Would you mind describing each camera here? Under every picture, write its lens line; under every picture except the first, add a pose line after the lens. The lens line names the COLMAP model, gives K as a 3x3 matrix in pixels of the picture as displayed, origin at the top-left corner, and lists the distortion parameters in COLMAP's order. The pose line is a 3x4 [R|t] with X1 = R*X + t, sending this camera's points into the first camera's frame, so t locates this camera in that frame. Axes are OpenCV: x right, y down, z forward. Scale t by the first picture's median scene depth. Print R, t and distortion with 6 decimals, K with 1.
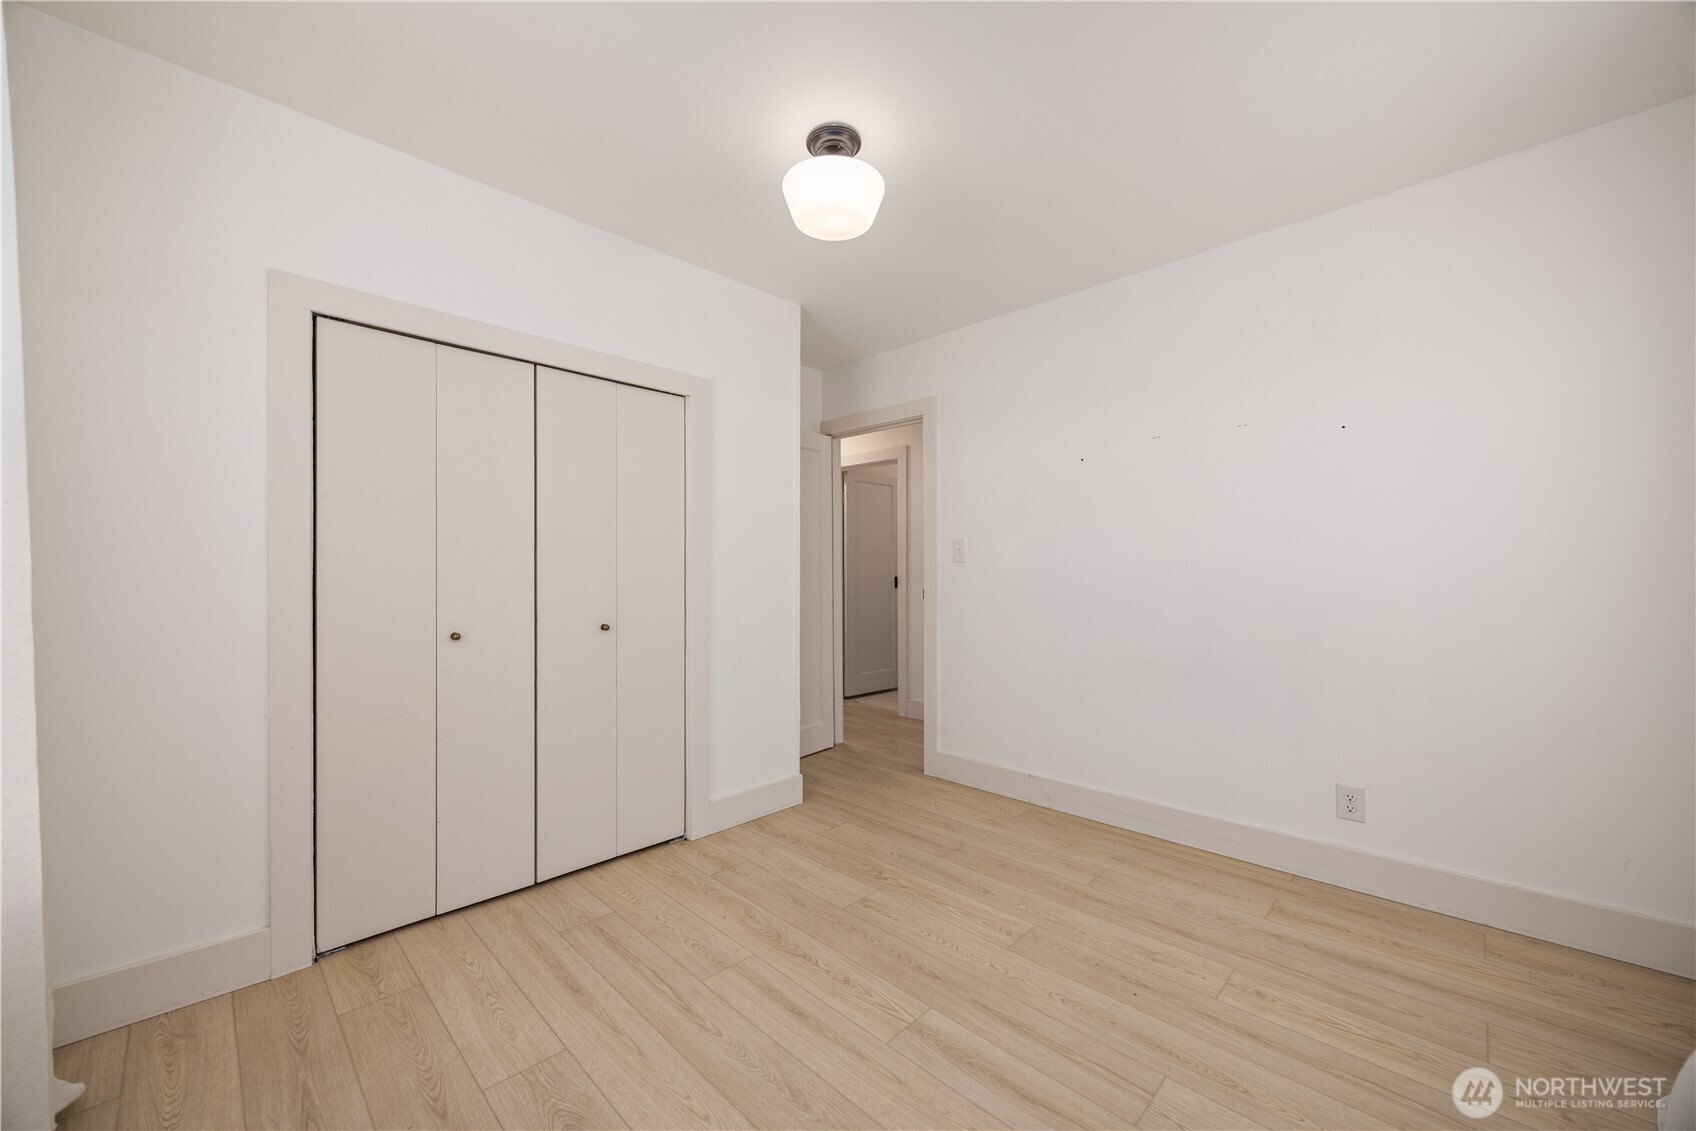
lens RADIAL K [[650.8, 0, 847.3], [0, 650.8, 569.7], [0, 0, 1]] dist [-0.001736, -0.000841]
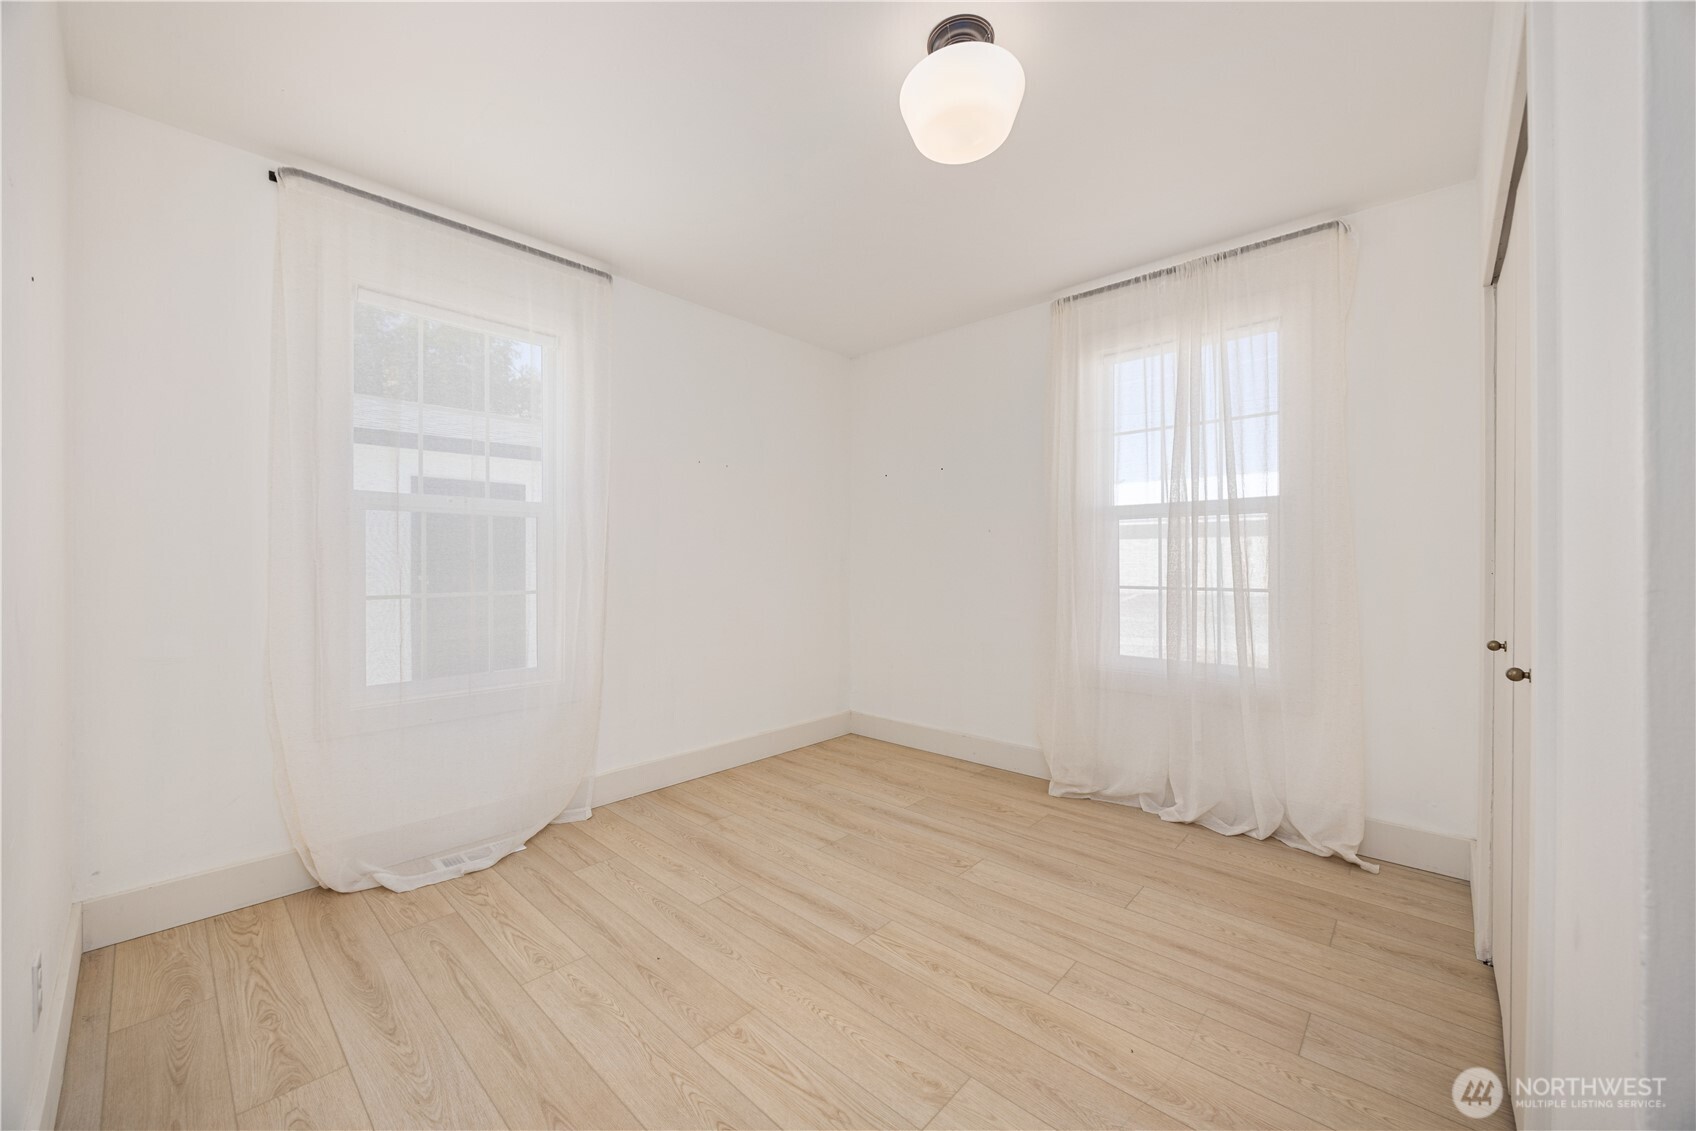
lens RADIAL K [[650.8, 0, 848.3], [0, 650.8, 563.7], [0, 0, 1]] dist [-0.001736, -0.000841]
pose [[-0.999446, -0.002353, -0.033207, 0.172605], [-0.002364, 0.999997, 0.000279, 0.012941], [0.033206, 0.000358, -0.999448, 2.066459]]
